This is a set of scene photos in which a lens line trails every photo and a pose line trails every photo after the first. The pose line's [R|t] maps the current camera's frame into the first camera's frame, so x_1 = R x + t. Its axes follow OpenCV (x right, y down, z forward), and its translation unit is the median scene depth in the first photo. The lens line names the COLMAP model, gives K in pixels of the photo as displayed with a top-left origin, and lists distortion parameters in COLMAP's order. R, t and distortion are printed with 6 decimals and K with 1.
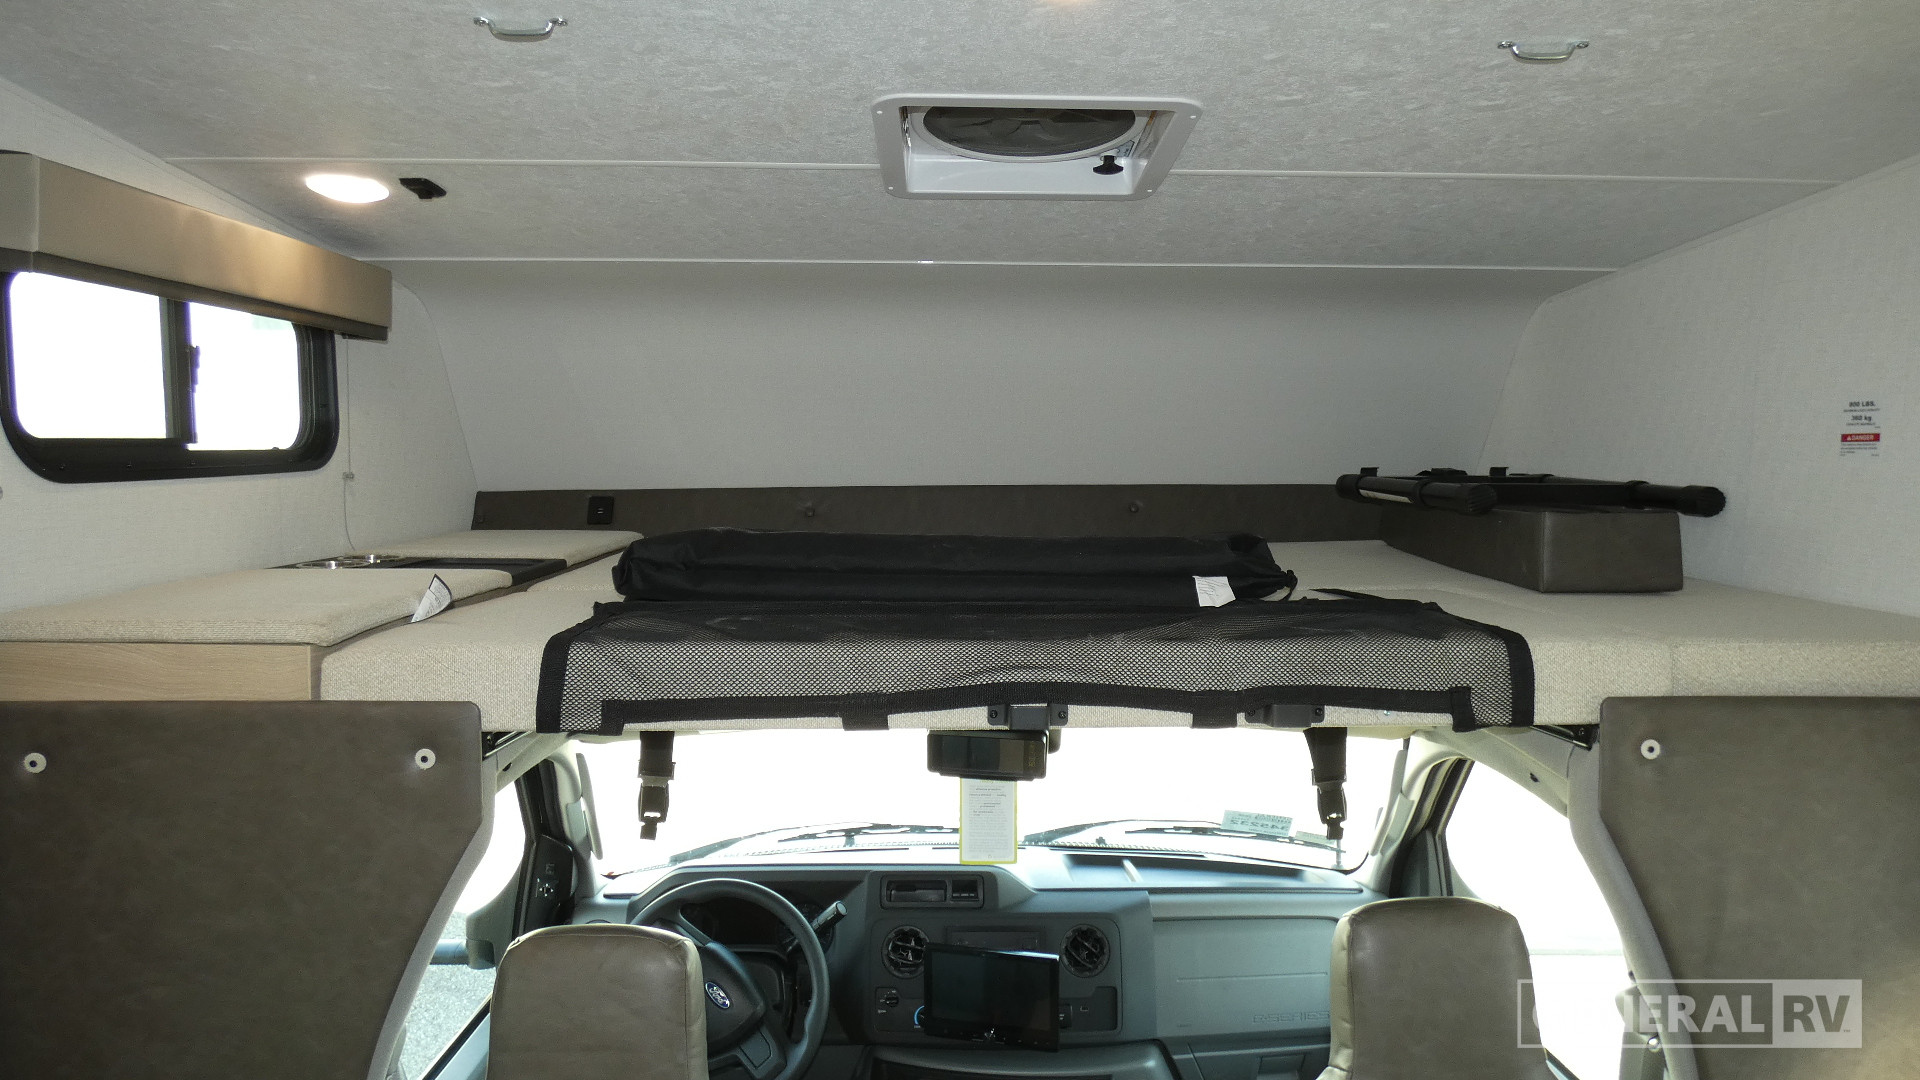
lens RADIAL K [[1150.5, 0, 963.2], [0, 1150.5, 544.5], [0, 0, 1]] dist [-0.005303, 0.000840]
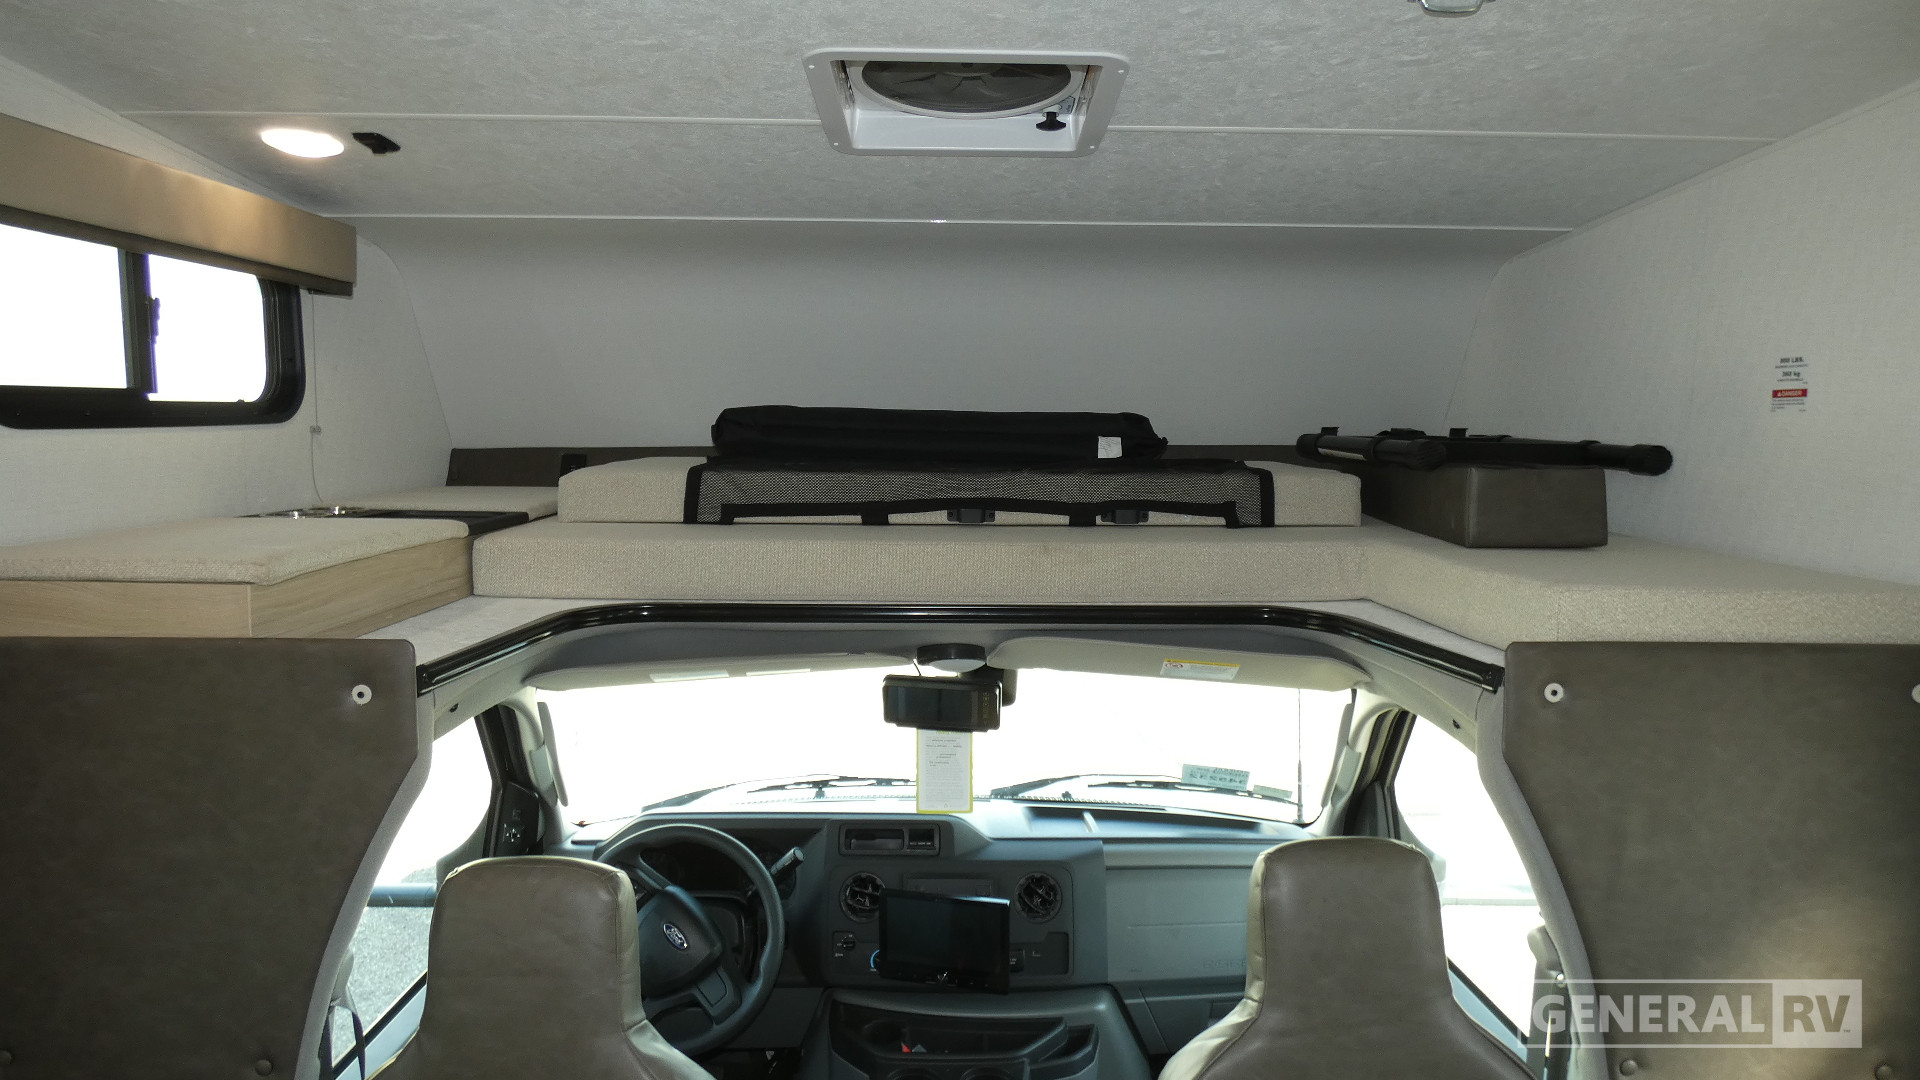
lens RADIAL K [[1150.5, 0, 965.1], [0, 1150.5, 540.6], [0, 0, 1]] dist [-0.005303, 0.000840]
pose [[0.999972, 0.004272, -0.006122, 0.046018], [-0.004131, 0.999727, 0.022999, 0.012567], [0.006218, -0.022973, 0.999717, -0.016137]]
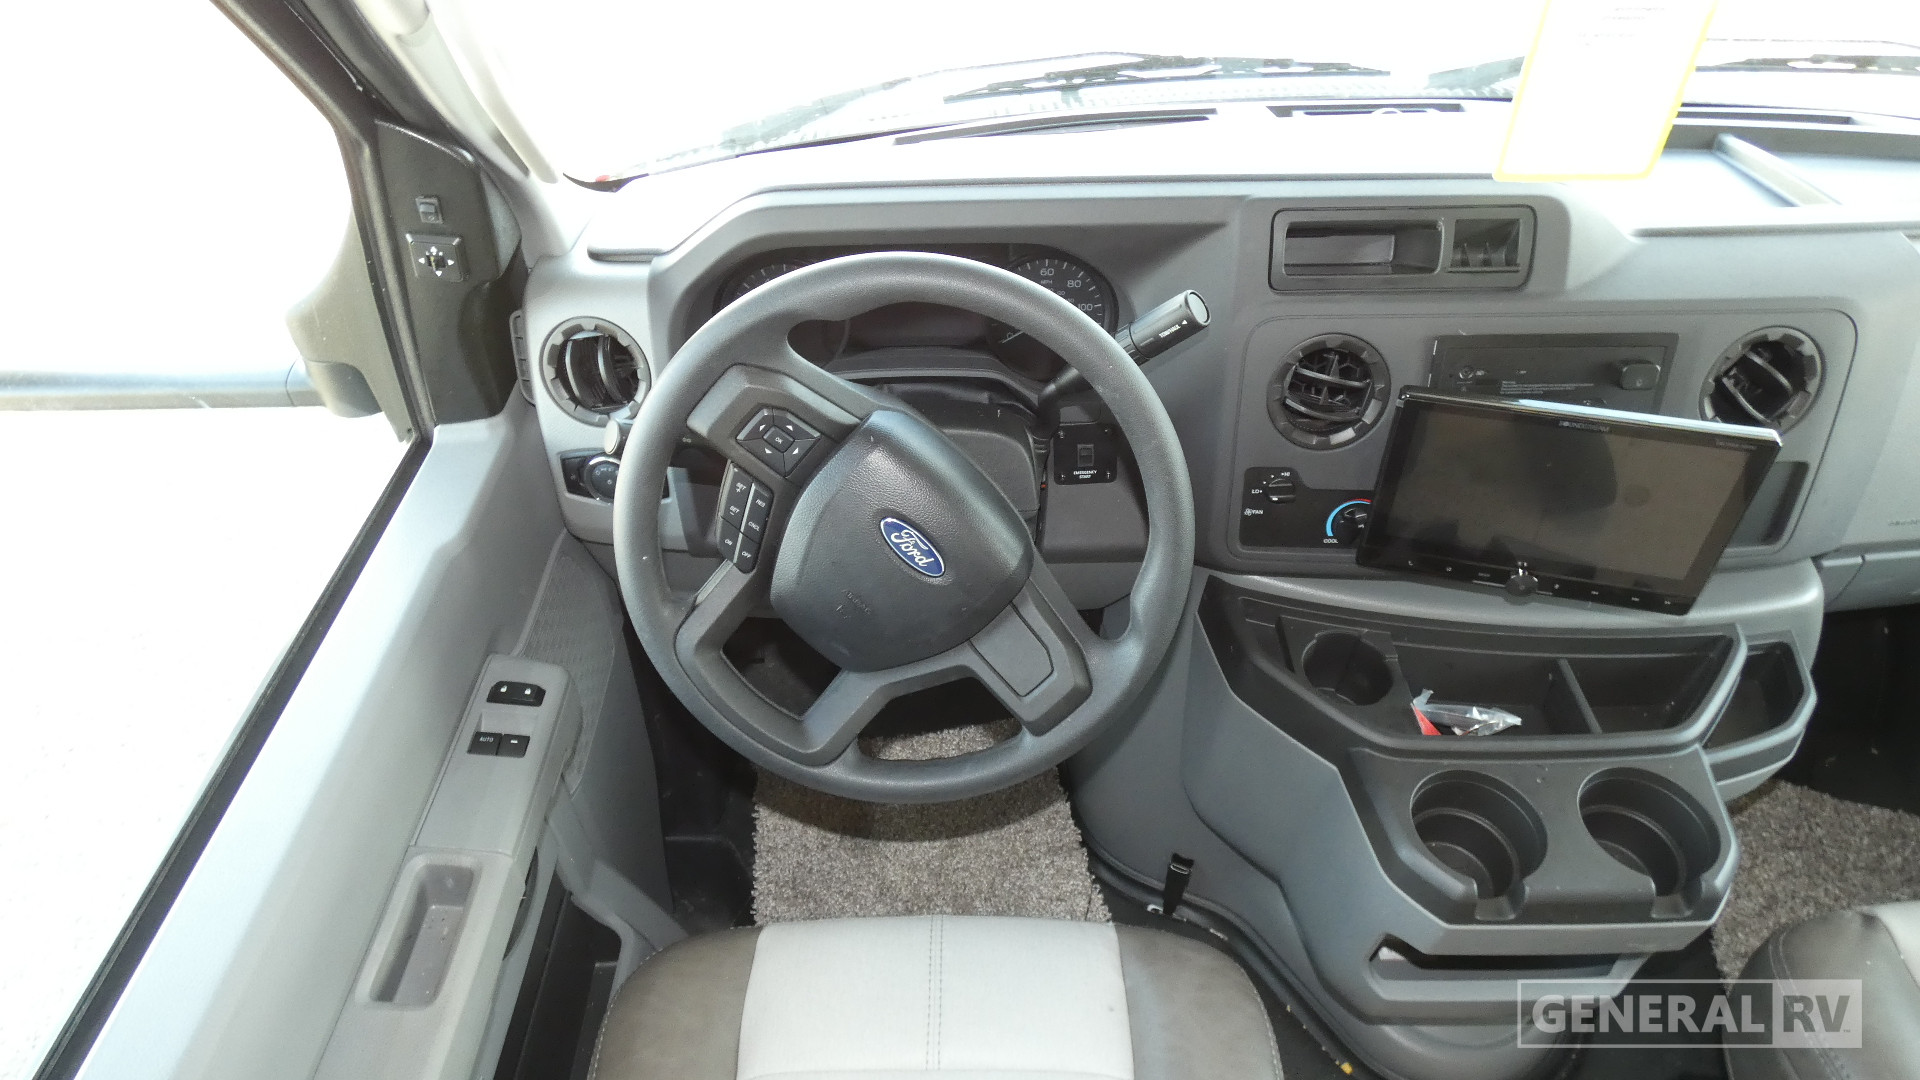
lens RADIAL K [[1150.5, 0, 970.0], [0, 1150.5, 542.6], [0, 0, 1]] dist [-0.005303, 0.000840]
pose [[0.999538, -0.003140, -0.030221, -0.166801], [0.021015, 0.789806, 0.612996, 0.138270], [0.021944, -0.613348, 0.789508, 0.632939]]
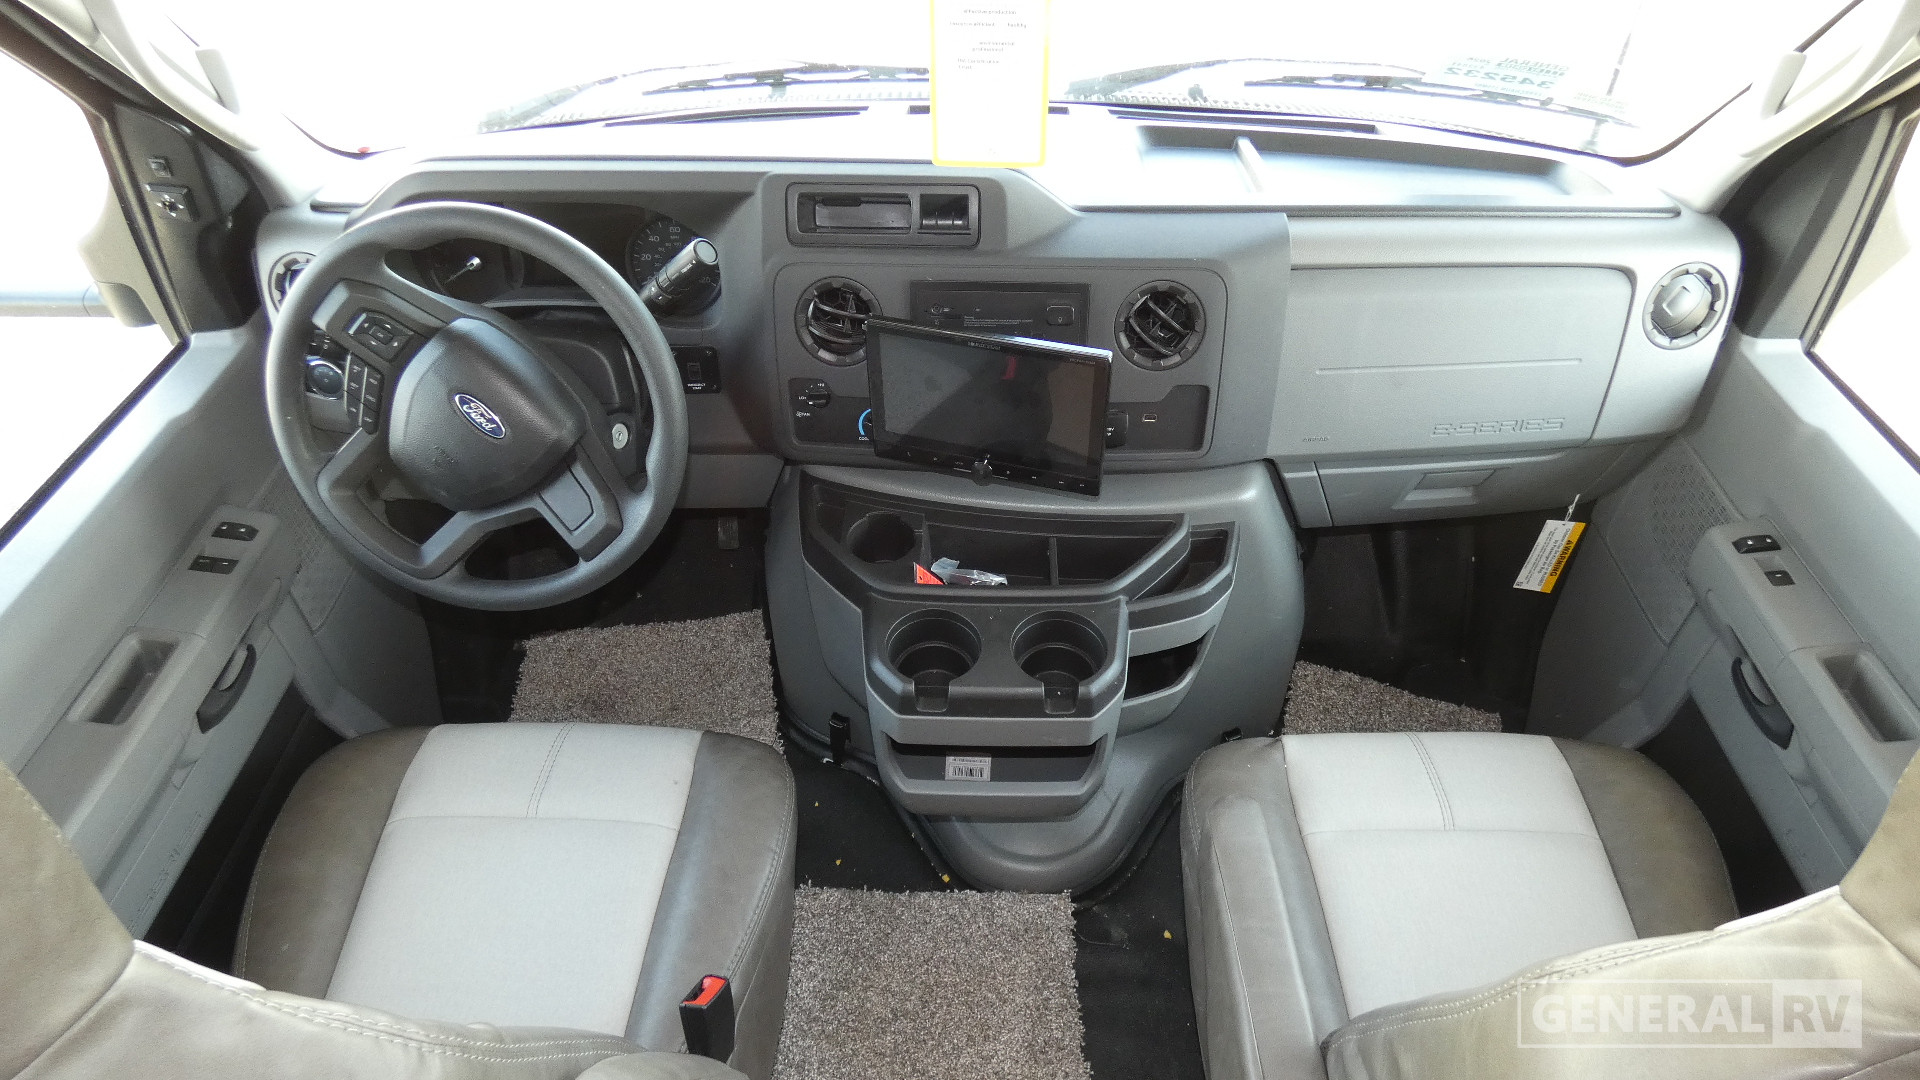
lens RADIAL K [[1150.5, 0, 960.5], [0, 1150.5, 541.3], [0, 0, 1]] dist [-0.005303, 0.000840]
pose [[0.998940, 0.026007, -0.037972, 0.033720], [0.003131, 0.784733, 0.619826, 0.091431], [0.045918, -0.619288, 0.783820, 0.497783]]
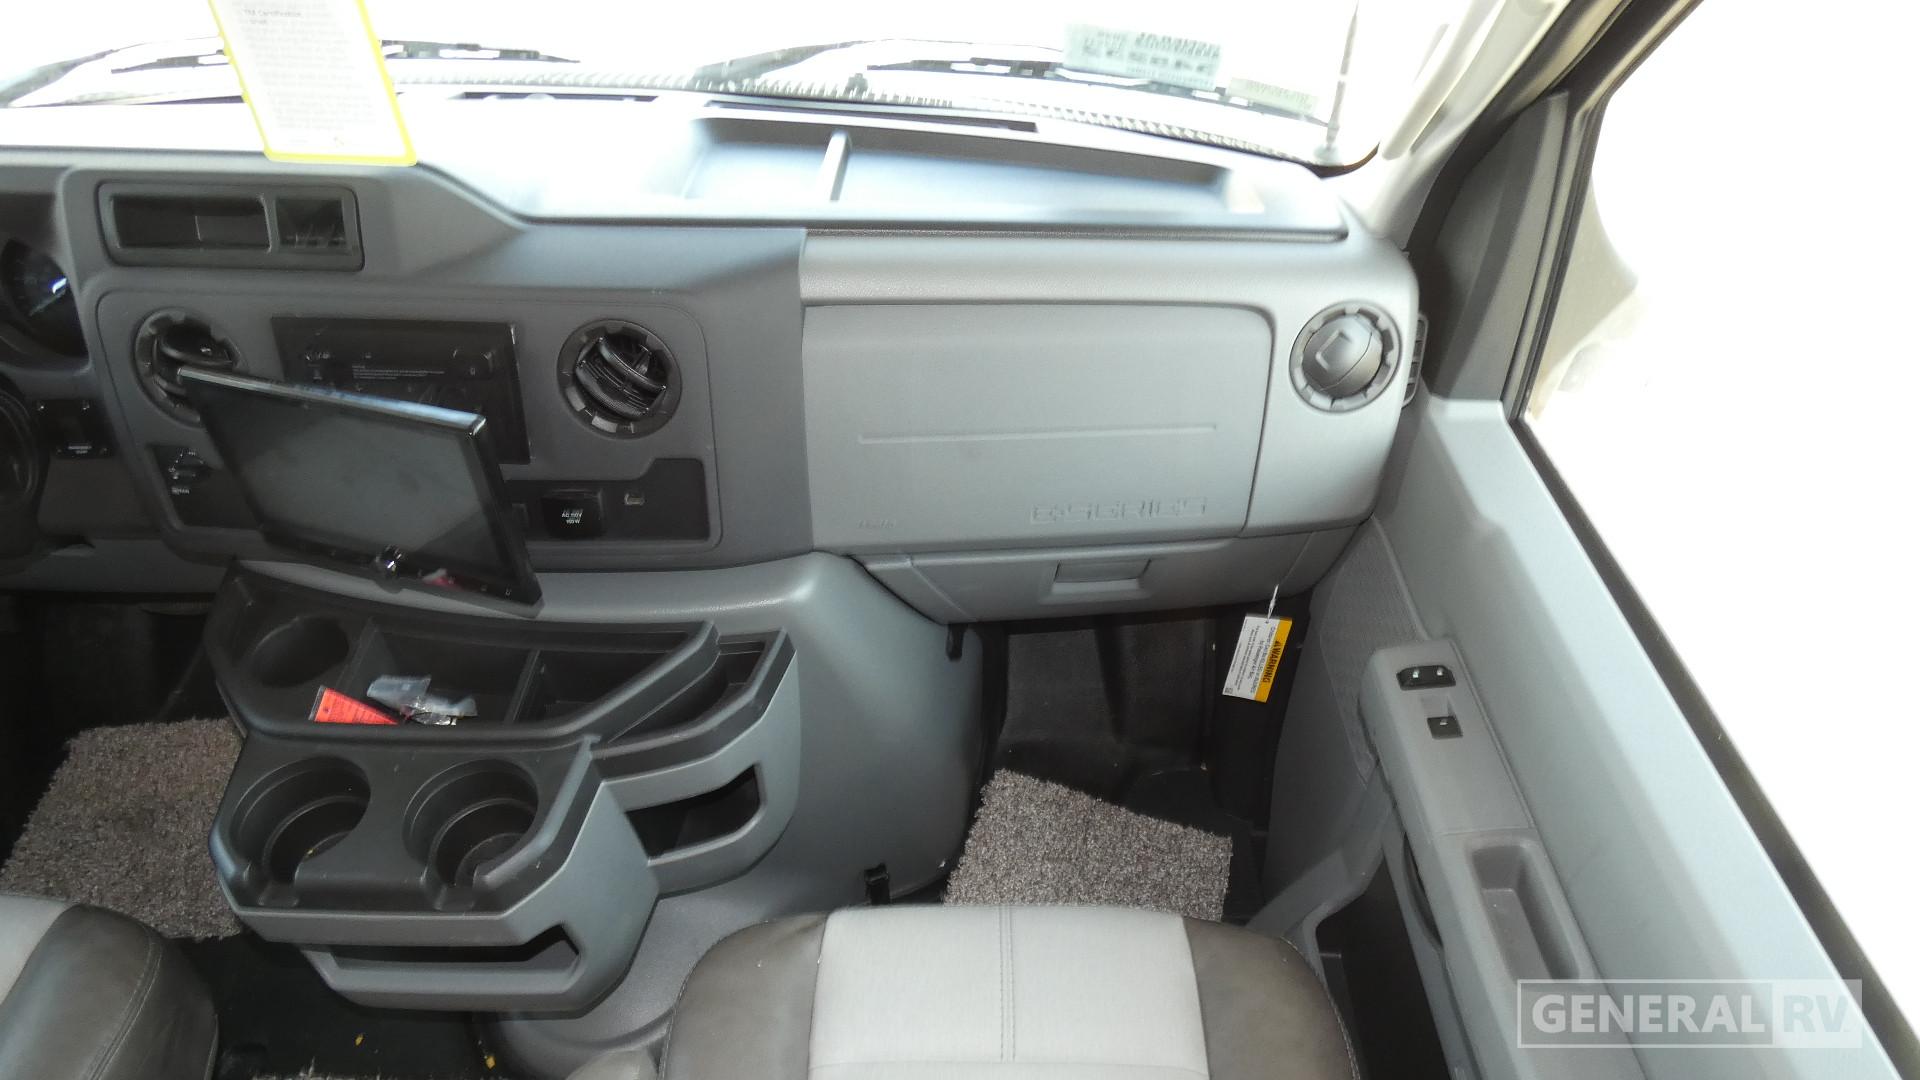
lens RADIAL K [[1150.5, 0, 961.5], [0, 1150.5, 549.2], [0, 0, 1]] dist [-0.005303, 0.000840]
pose [[0.999225, 0.032773, -0.021794, 0.238660], [-0.012478, 0.788959, 0.614319, 0.147920], [0.037328, -0.613571, 0.788757, 0.644396]]
